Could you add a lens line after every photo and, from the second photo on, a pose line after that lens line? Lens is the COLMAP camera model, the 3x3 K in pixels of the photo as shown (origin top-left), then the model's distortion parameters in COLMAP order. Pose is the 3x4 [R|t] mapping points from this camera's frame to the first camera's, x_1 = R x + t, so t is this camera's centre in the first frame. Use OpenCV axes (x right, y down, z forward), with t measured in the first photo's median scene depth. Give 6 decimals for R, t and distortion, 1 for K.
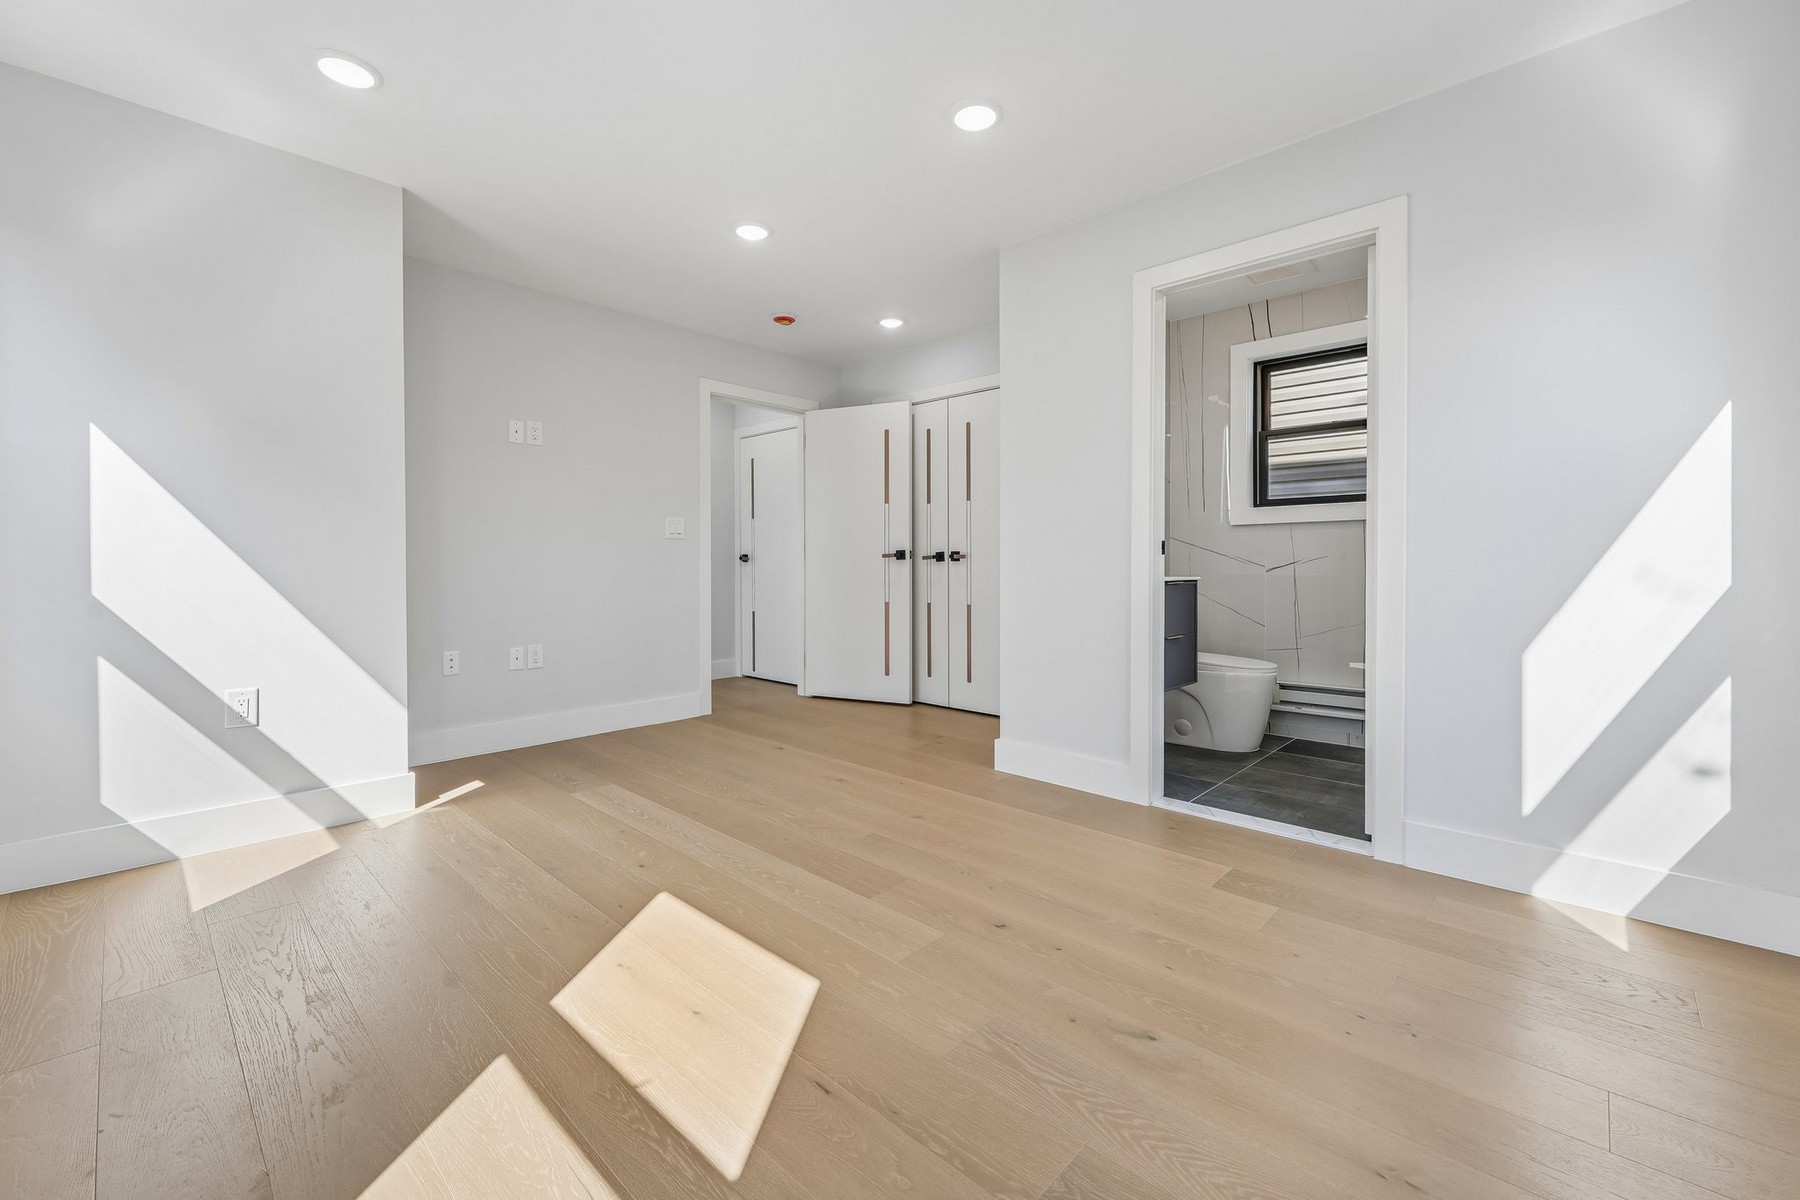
lens RADIAL K [[729.9, 0, 895.8], [0, 729.9, 569.2], [0, 0, 1]] dist [-0.001520, -0.001229]
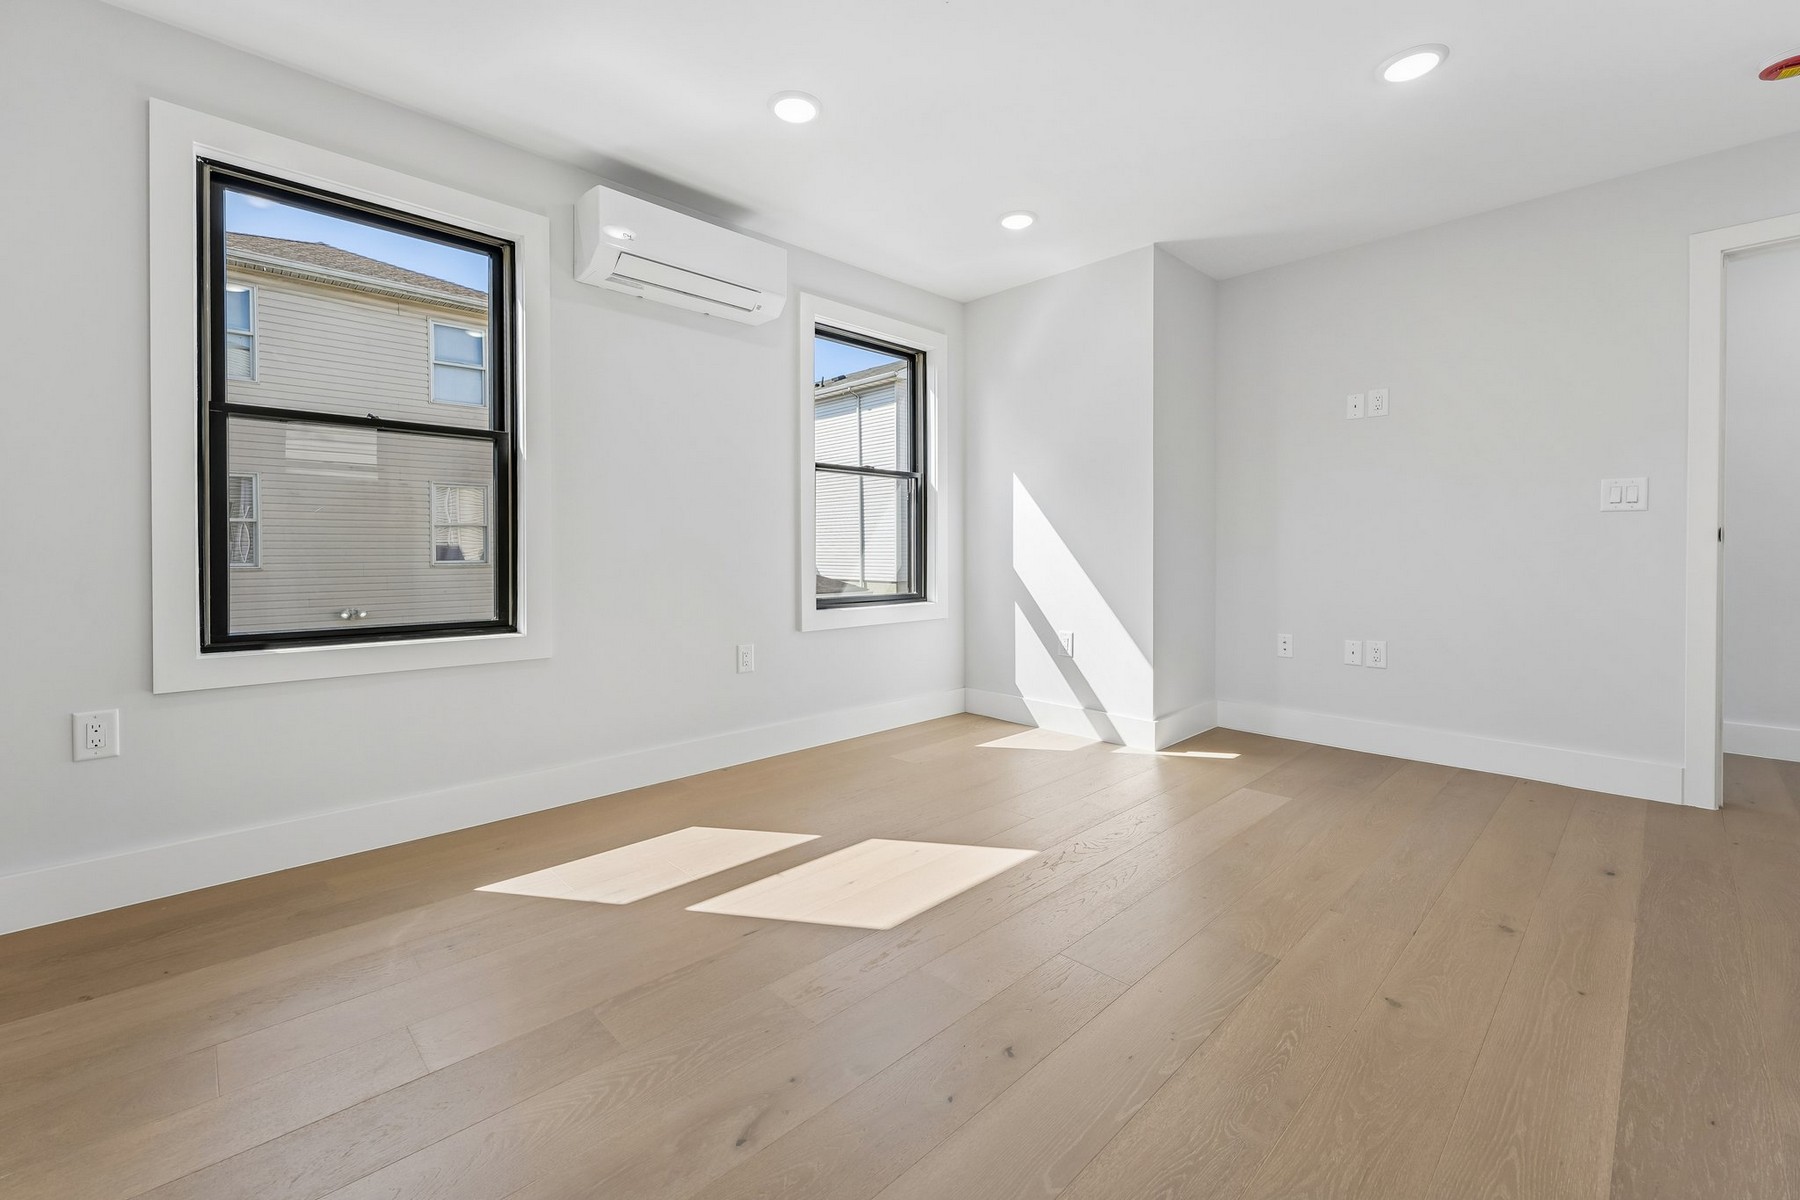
lens RADIAL K [[743.5, 0, 893.7], [0, 743.5, 553.2], [0, 0, 1]] dist [0.003070, -0.000240]
pose [[-0.049581, 0.005249, -0.998756, 0.765596], [-0.005955, 0.999967, 0.005551, -0.008077], [0.998752, 0.006222, -0.049548, 0.795122]]
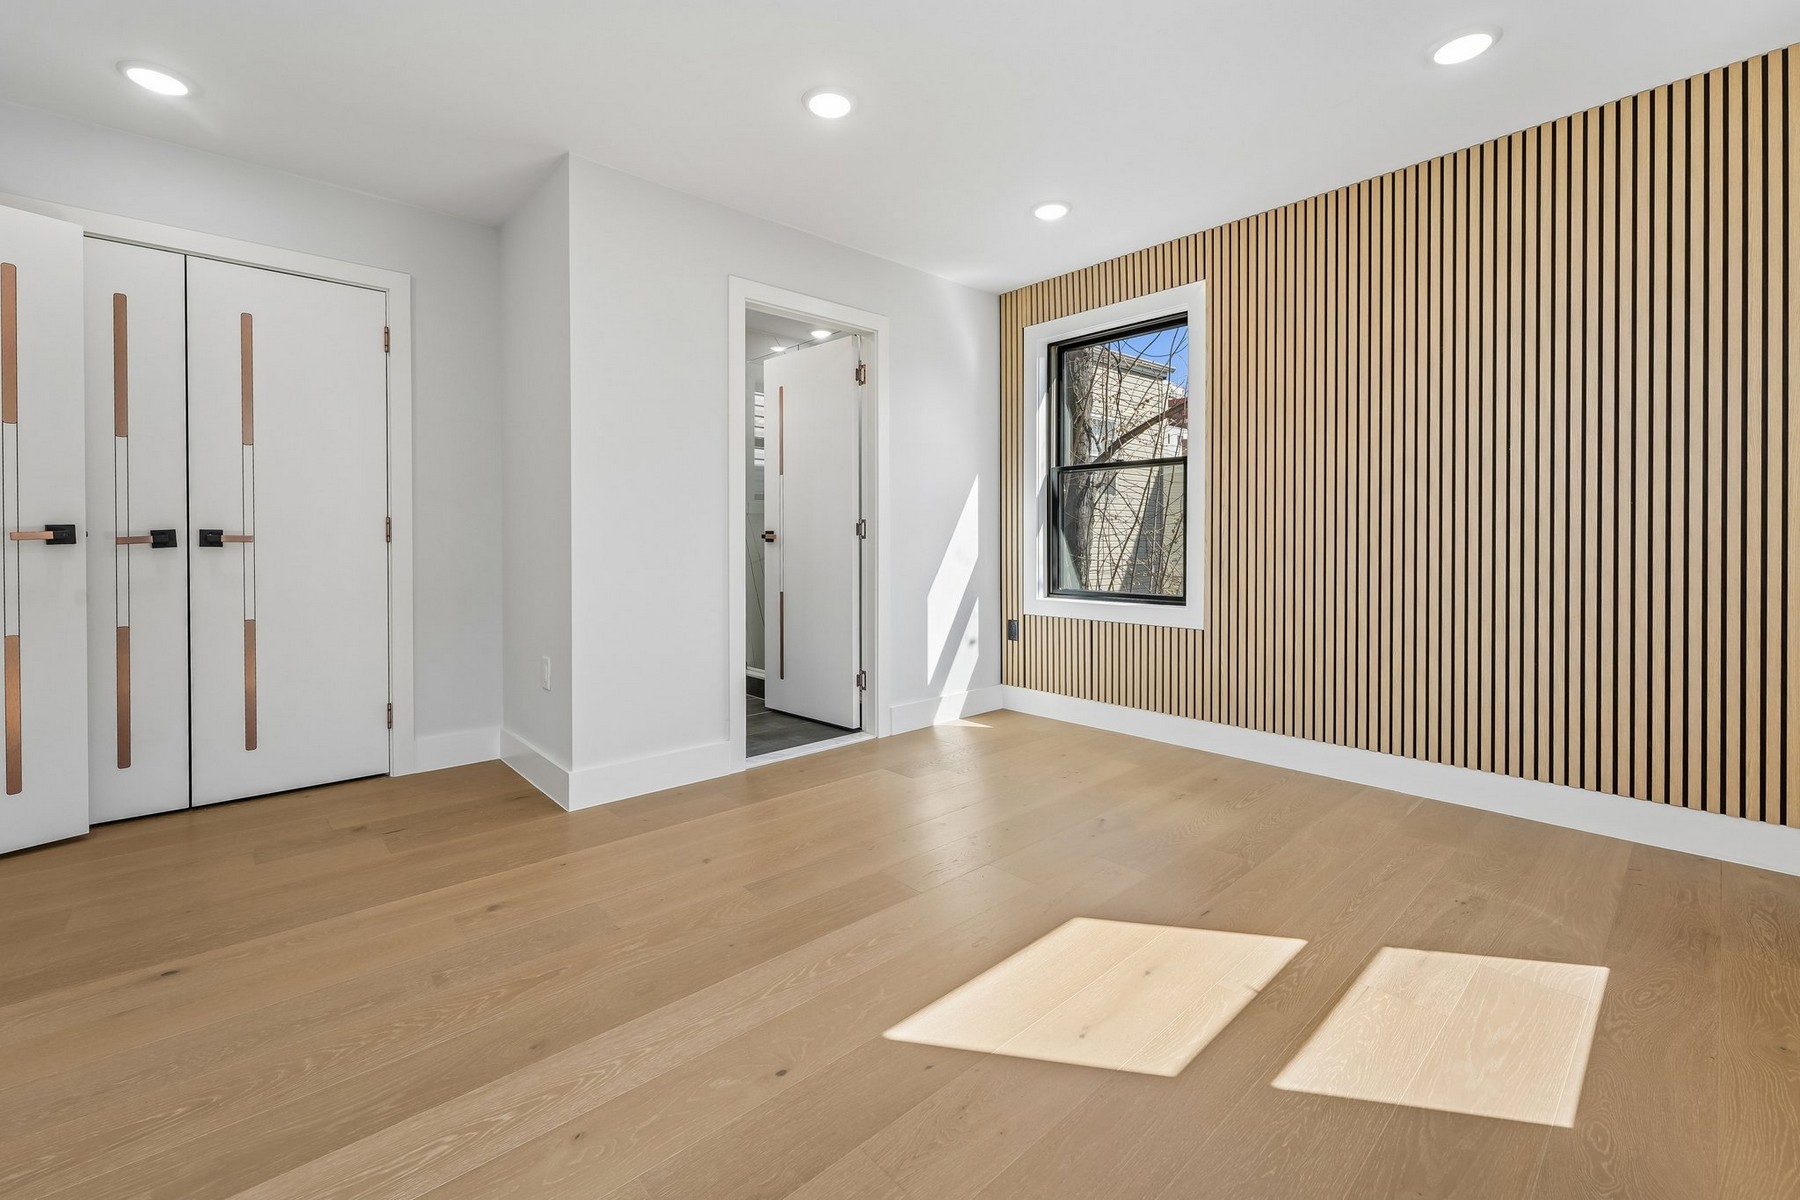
lens RADIAL K [[743.5, 0, 893.7], [0, 743.5, 553.2], [0, 0, 1]] dist [0.003070, -0.000240]
pose [[0.083250, -0.014275, 0.996426, -0.964294], [0.010576, 0.999854, 0.013441, -0.018049], [-0.996473, 0.009419, 0.083389, 0.887426]]
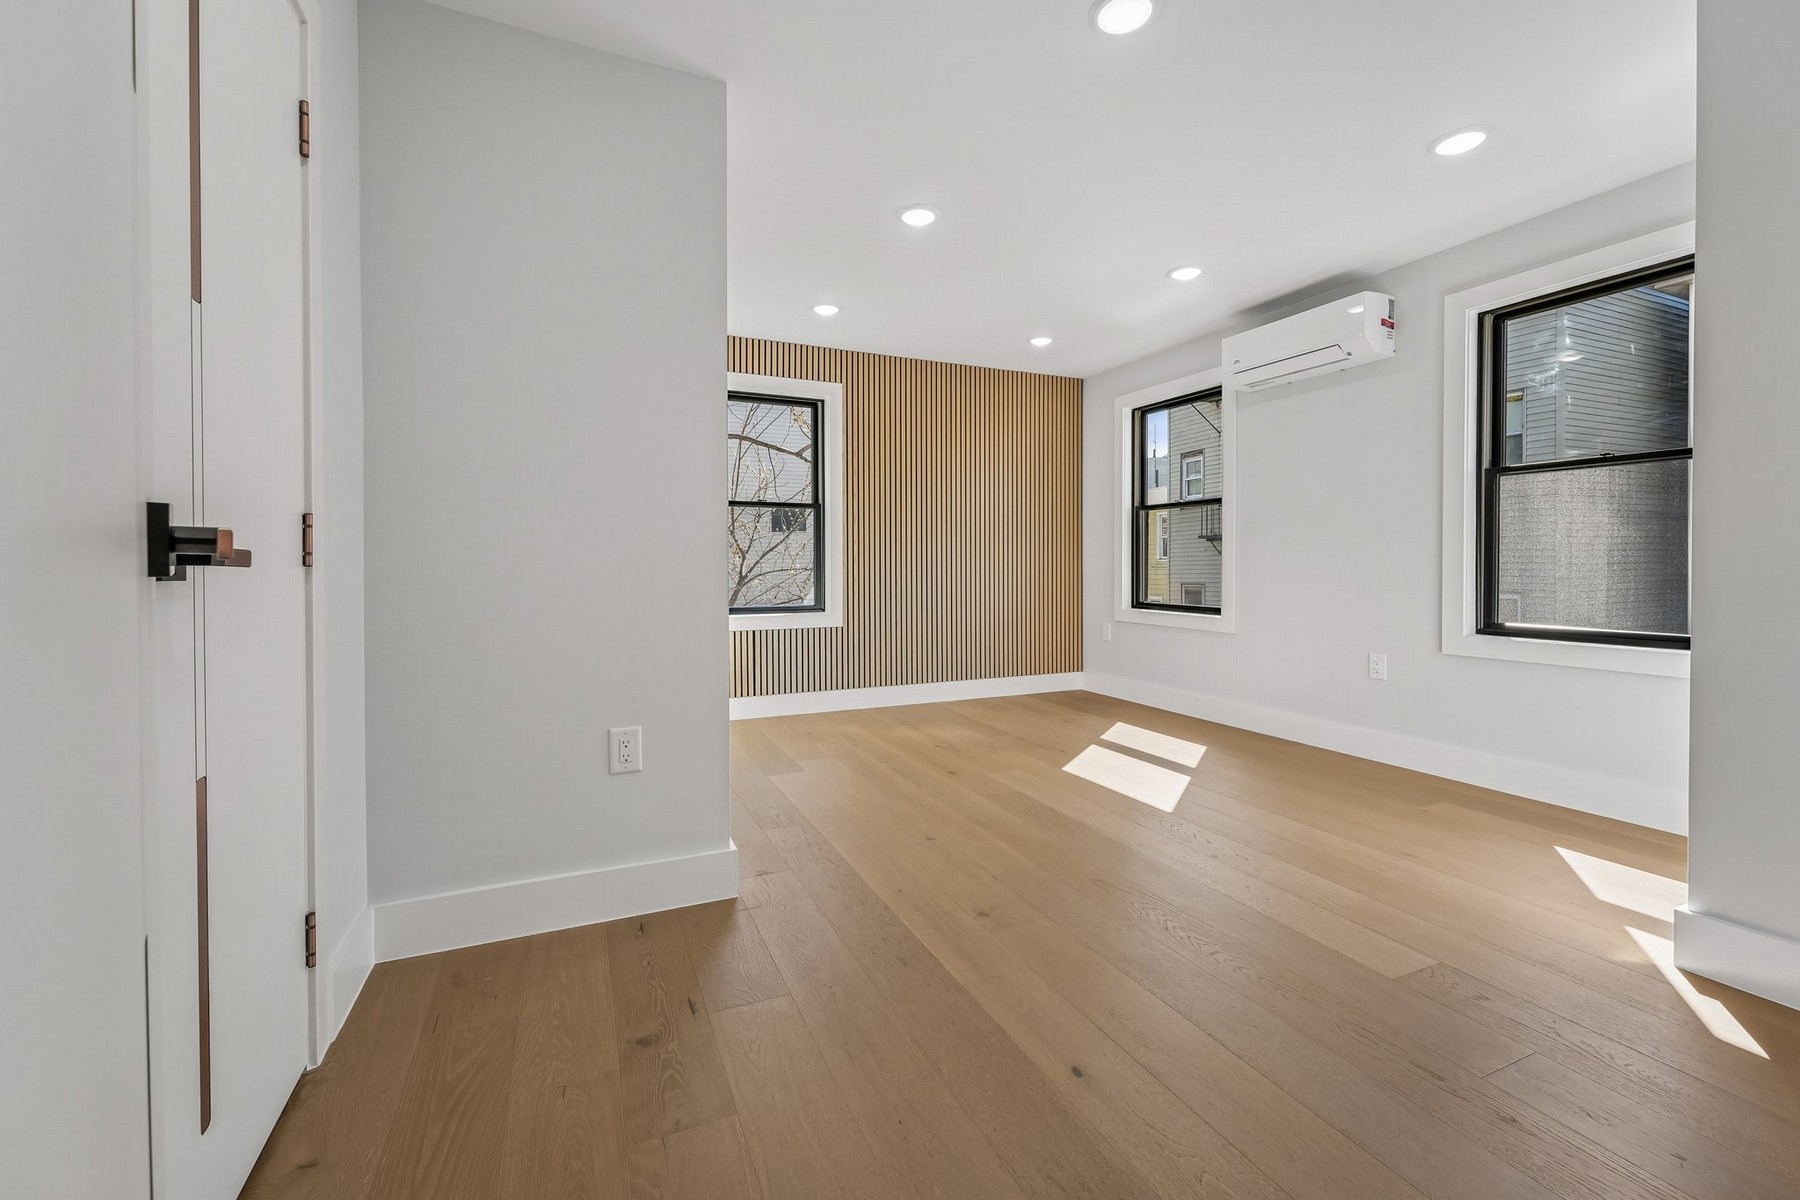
lens RADIAL K [[733.1, 0, 893.2], [0, 733.1, 574.9], [0, 0, 1]] dist [-0.001770, -0.000316]
pose [[-0.920459, -0.001065, 0.390837, -0.368769], [0.007689, 0.999753, 0.020831, -0.030576], [-0.390763, 0.022179, -0.920224, 2.338585]]
